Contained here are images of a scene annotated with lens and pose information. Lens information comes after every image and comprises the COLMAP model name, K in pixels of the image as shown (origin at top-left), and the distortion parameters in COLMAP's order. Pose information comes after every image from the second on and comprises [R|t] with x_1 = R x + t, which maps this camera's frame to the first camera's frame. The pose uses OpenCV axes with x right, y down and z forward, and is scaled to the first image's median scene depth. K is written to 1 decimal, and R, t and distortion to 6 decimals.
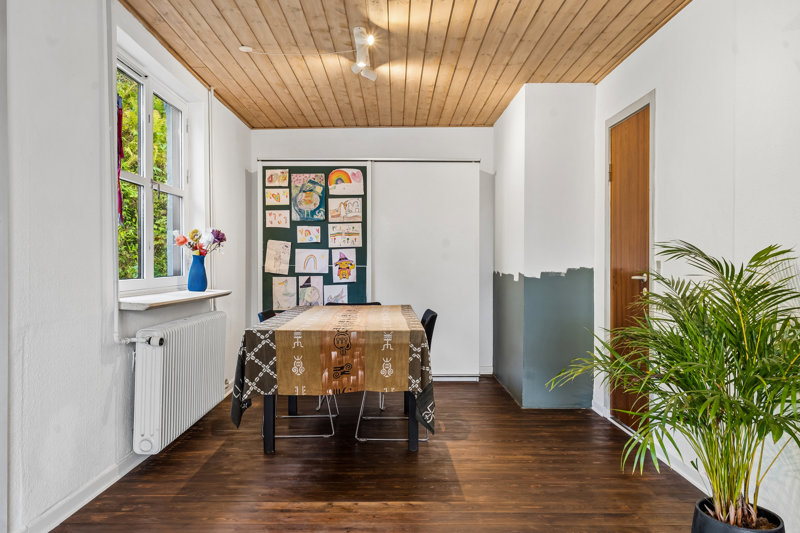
lens RADIAL K [[574.8, 0, 400.2], [0, 574.8, 264.8], [0, 0, 1]] dist [-0.000948, 0.000066]
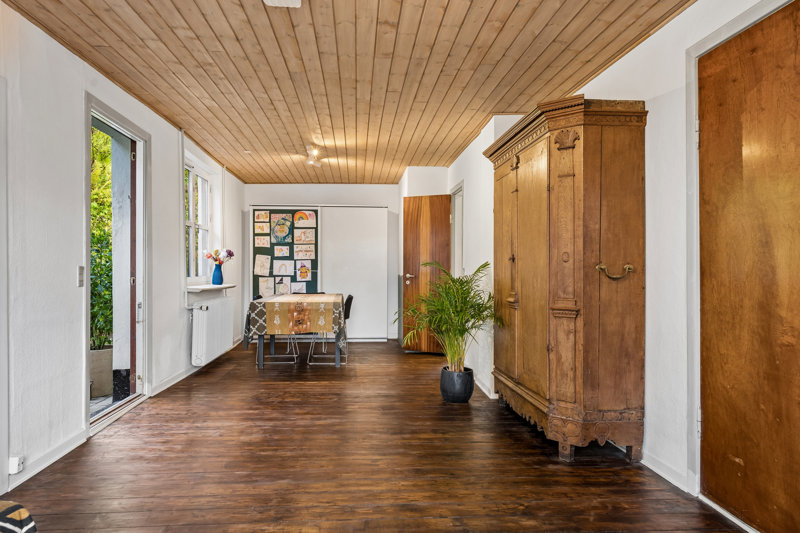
lens RADIAL K [[519.5, 0, 400.0], [0, 519.5, 266.5], [0, 0, 1]] dist [0.000180, -0.000145]
pose [[0.997521, 0.001601, 0.070356, 0.071317], [-0.000934, 0.999954, -0.009512, 0.003820], [-0.070368, 0.009423, 0.997477, -0.489334]]
